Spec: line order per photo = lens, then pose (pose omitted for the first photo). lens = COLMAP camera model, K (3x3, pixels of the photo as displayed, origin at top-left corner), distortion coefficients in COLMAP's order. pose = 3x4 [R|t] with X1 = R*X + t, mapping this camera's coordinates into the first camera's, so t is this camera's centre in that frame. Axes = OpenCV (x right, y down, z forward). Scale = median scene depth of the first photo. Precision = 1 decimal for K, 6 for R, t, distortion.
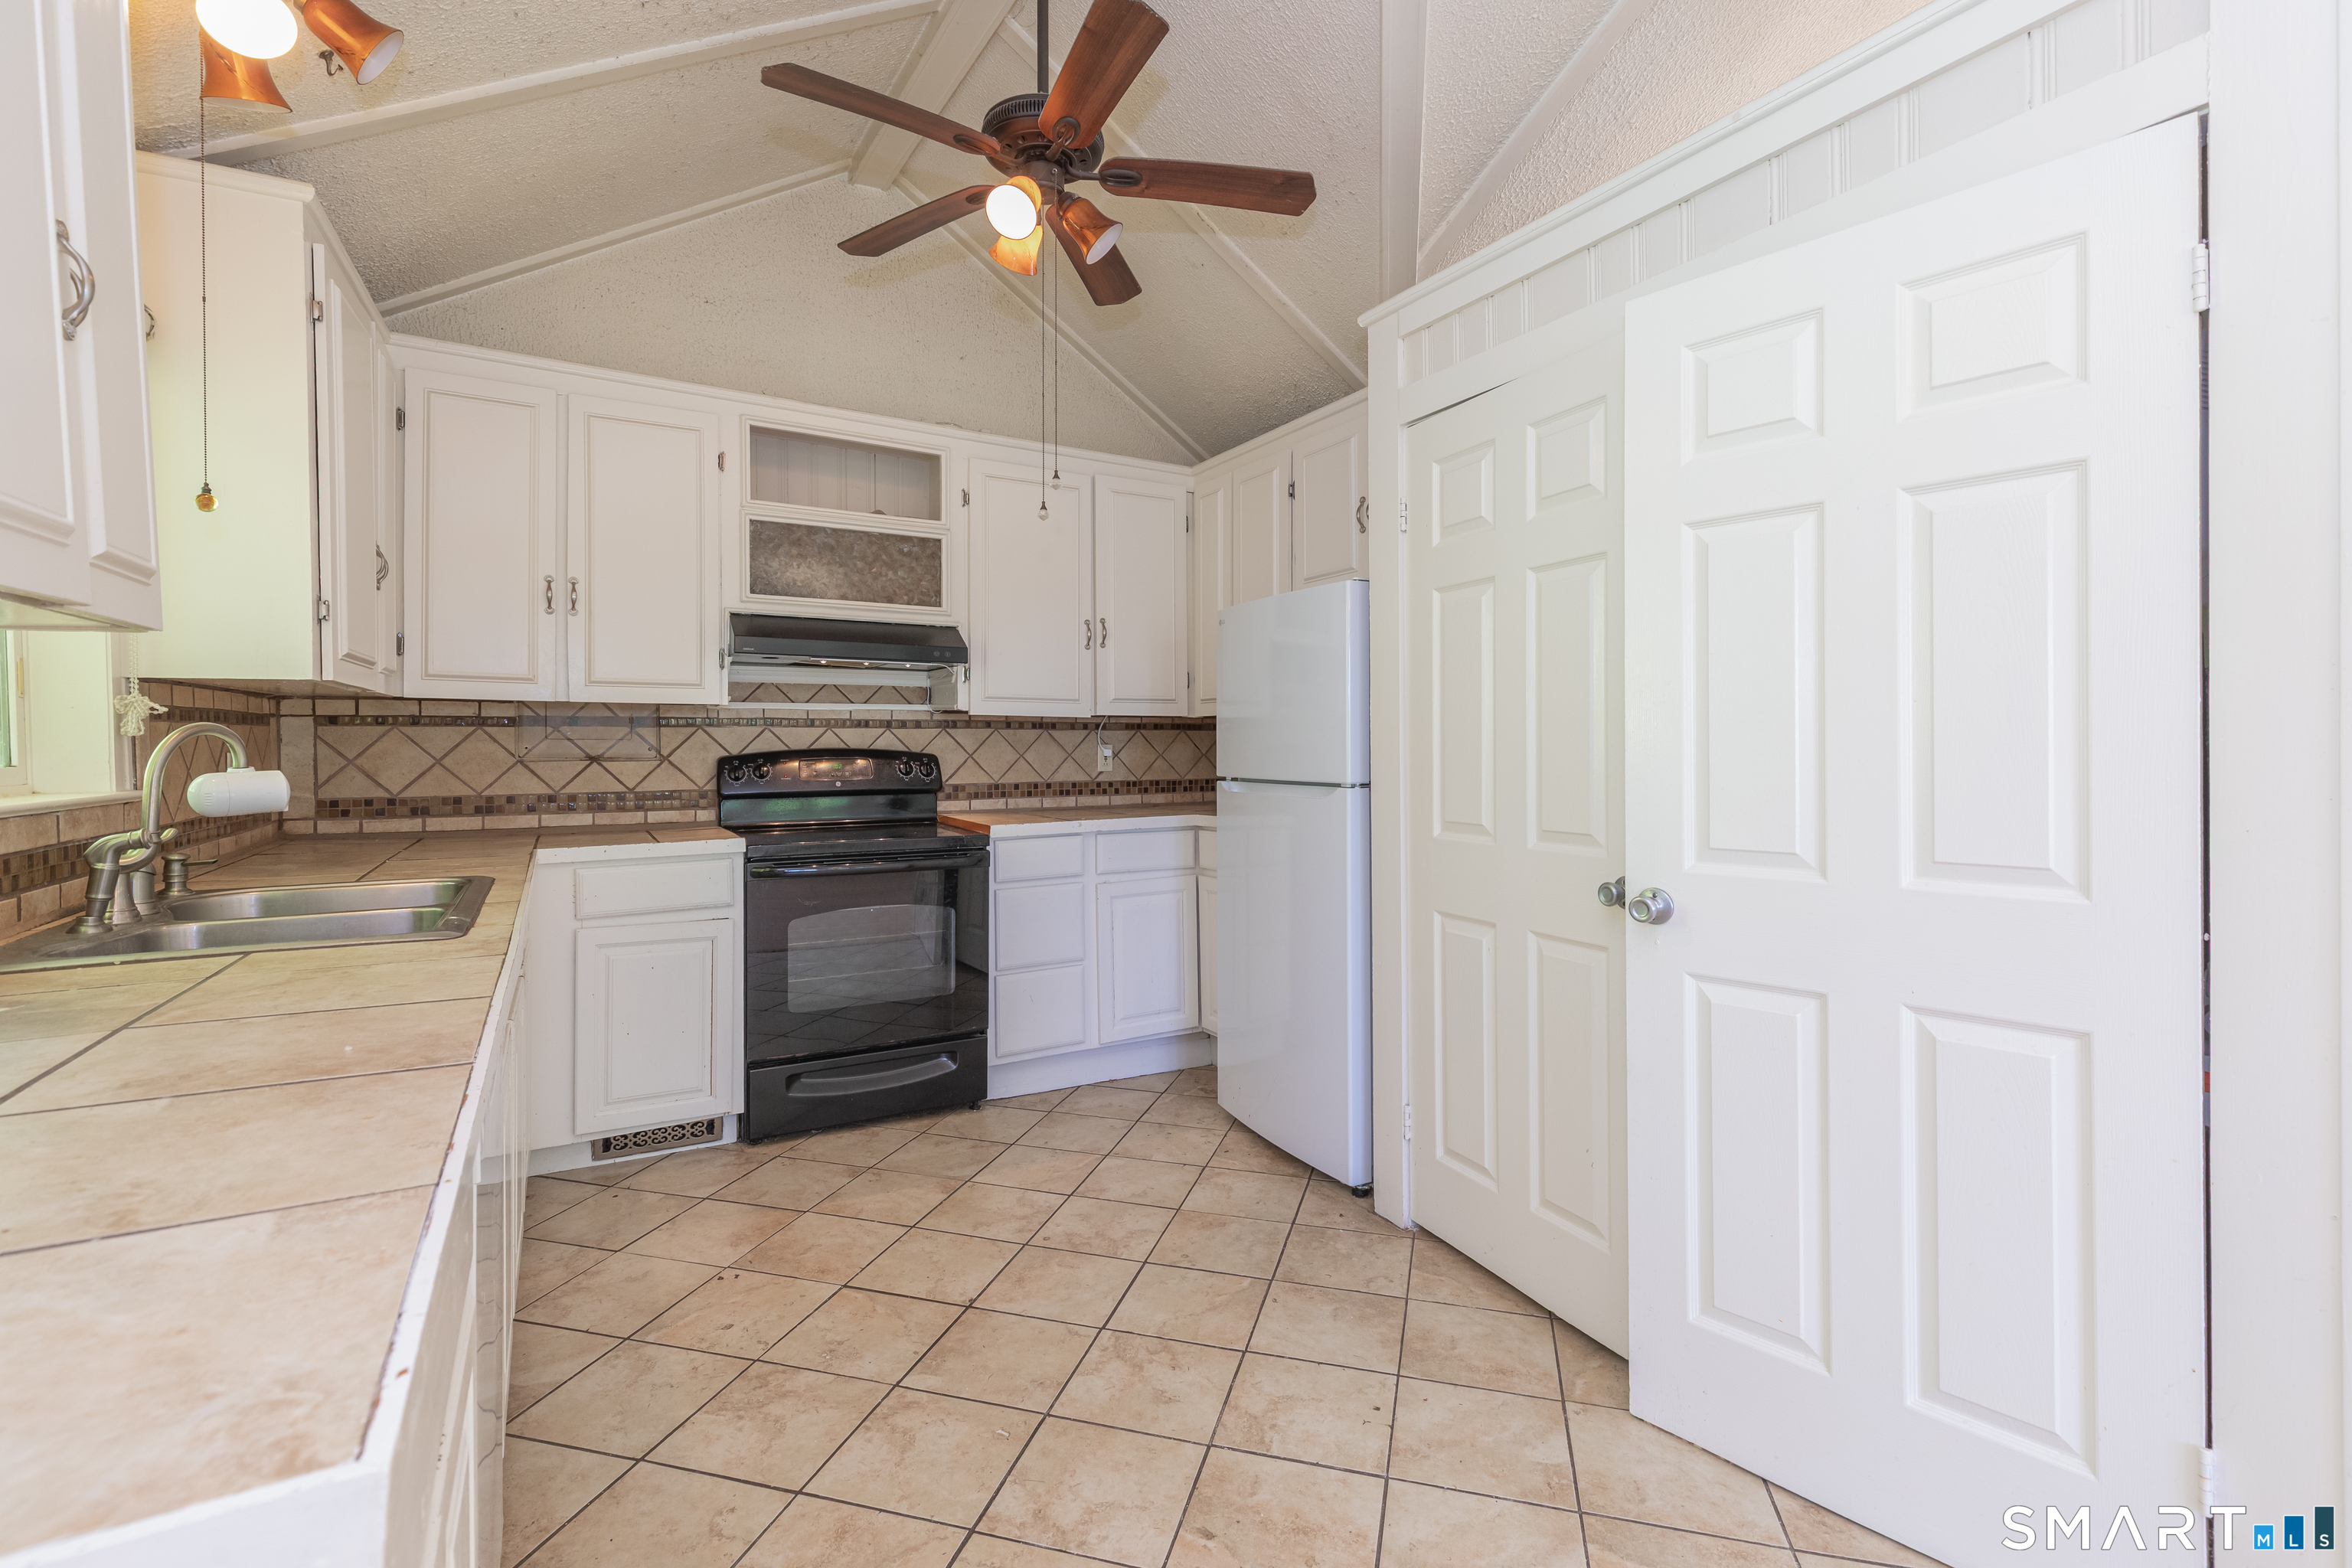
lens RADIAL K [[1071.2, 0, 1186.6], [0, 1071.2, 749.2], [0, 0, 1]] dist [-0.000030, -0.000189]
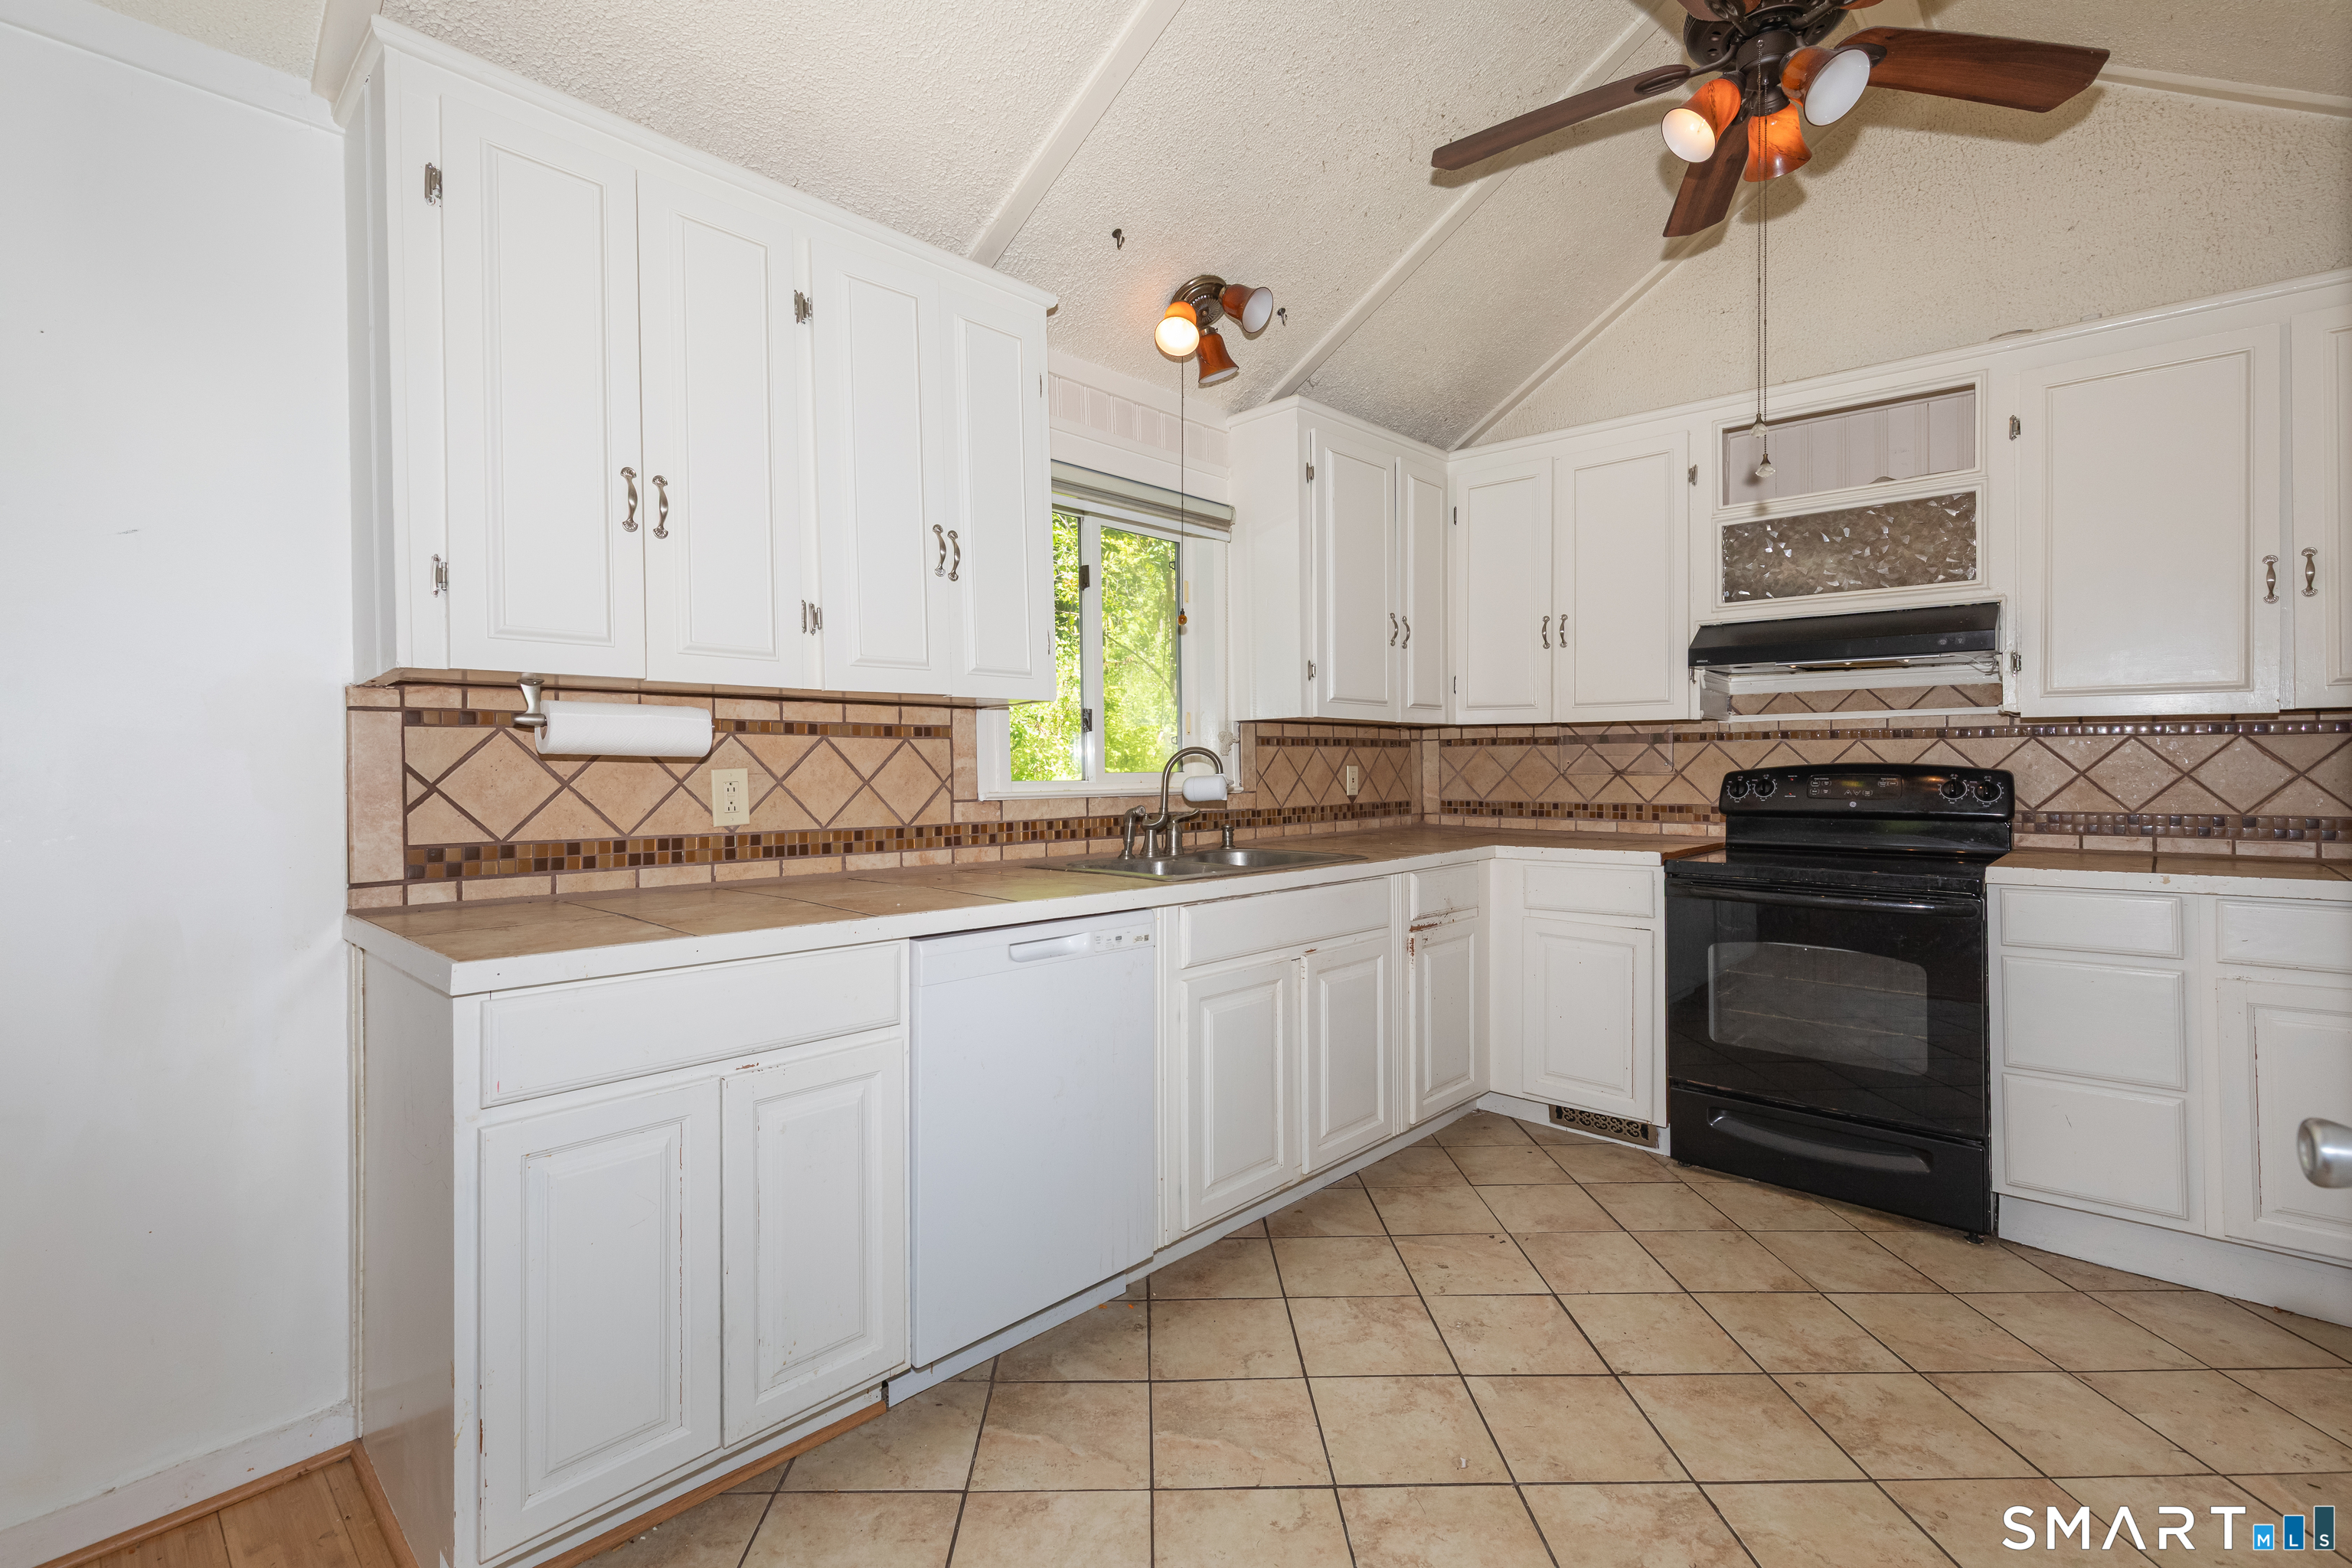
lens RADIAL K [[1059.7, 0, 1180.9], [0, 1059.7, 767.6], [0, 0, 1]] dist [0.011264, -0.000448]
pose [[0.295234, 0.005035, -0.955412, 0.378646], [0.000254, 0.999986, 0.005349, -0.002237], [0.955425, -0.001822, 0.295229, 0.258462]]
